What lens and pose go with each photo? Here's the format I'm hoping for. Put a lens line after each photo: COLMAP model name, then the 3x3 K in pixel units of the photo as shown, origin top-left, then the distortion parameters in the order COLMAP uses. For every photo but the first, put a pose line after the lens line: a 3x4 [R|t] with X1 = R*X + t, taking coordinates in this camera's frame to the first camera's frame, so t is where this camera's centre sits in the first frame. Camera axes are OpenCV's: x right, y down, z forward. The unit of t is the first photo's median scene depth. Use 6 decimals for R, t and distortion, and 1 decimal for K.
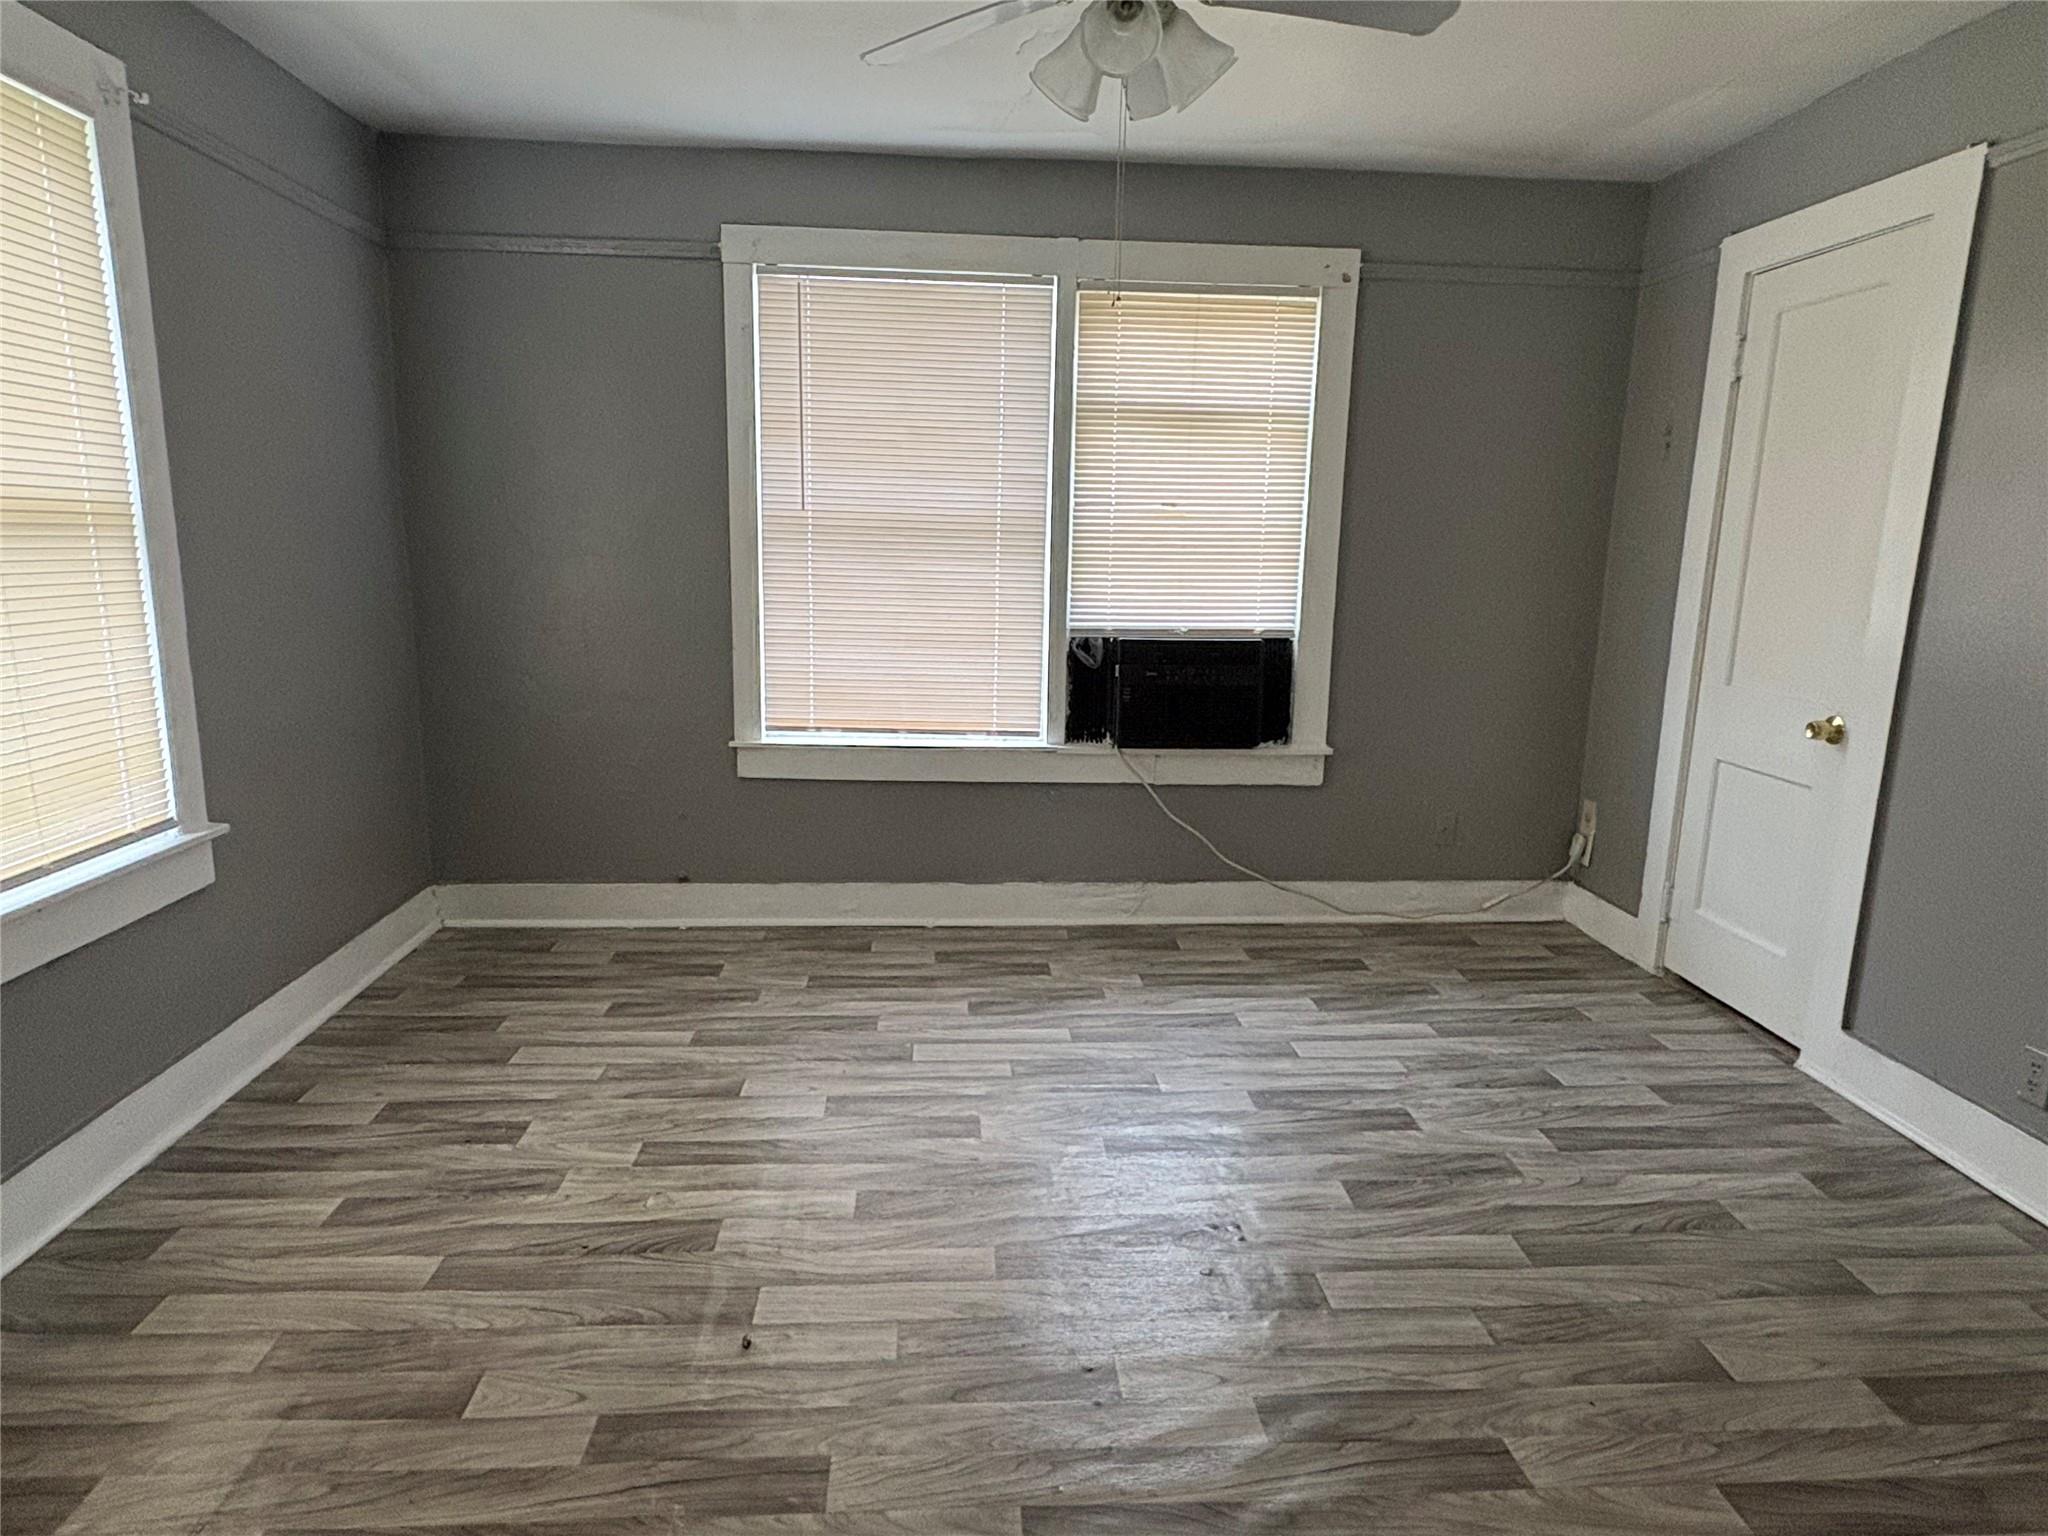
lens RADIAL K [[1188.1, 0, 1022.6], [0, 1188.1, 771.9], [0, 0, 1]] dist [-0.006476, 0.003840]
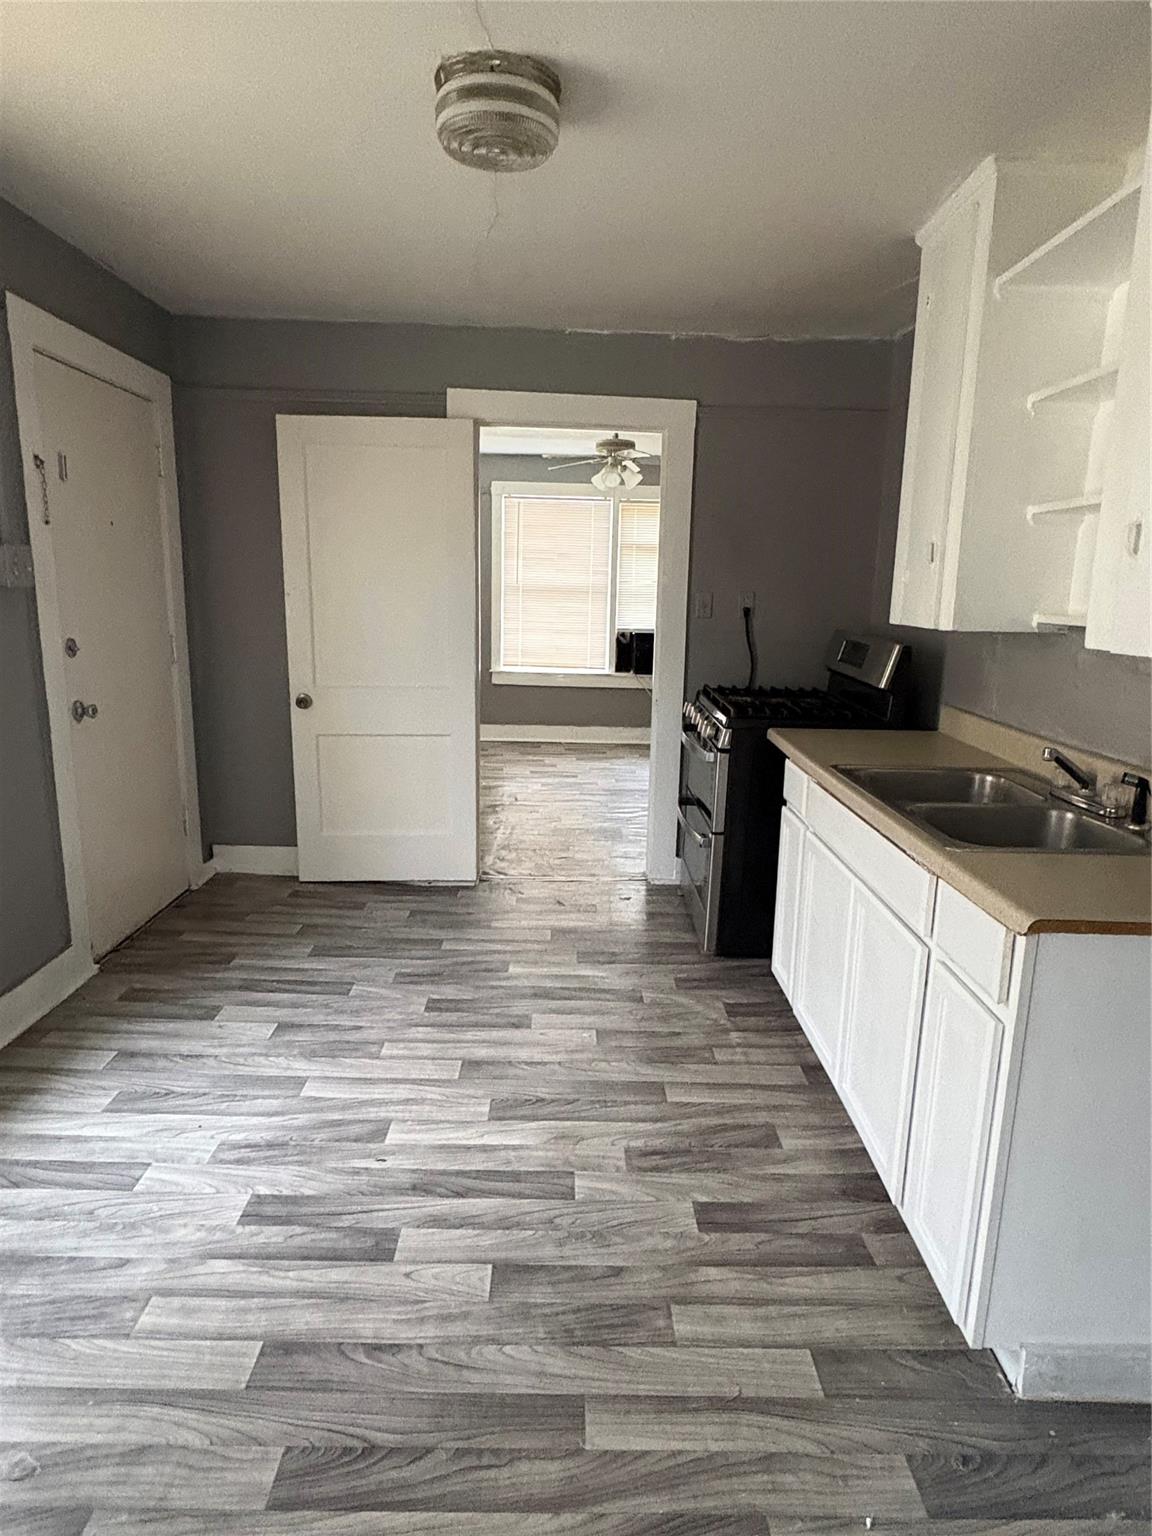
lens RADIAL K [[891.0, 0, 567.6], [0, 891.0, 769.8], [0, 0, 1]] dist [-0.006476, 0.003840]
pose [[-0.997720, -0.039147, 0.054983, -0.782144], [-0.015535, 0.925939, 0.377353, -0.352078], [-0.065684, 0.375638, -0.924436, 1.672319]]
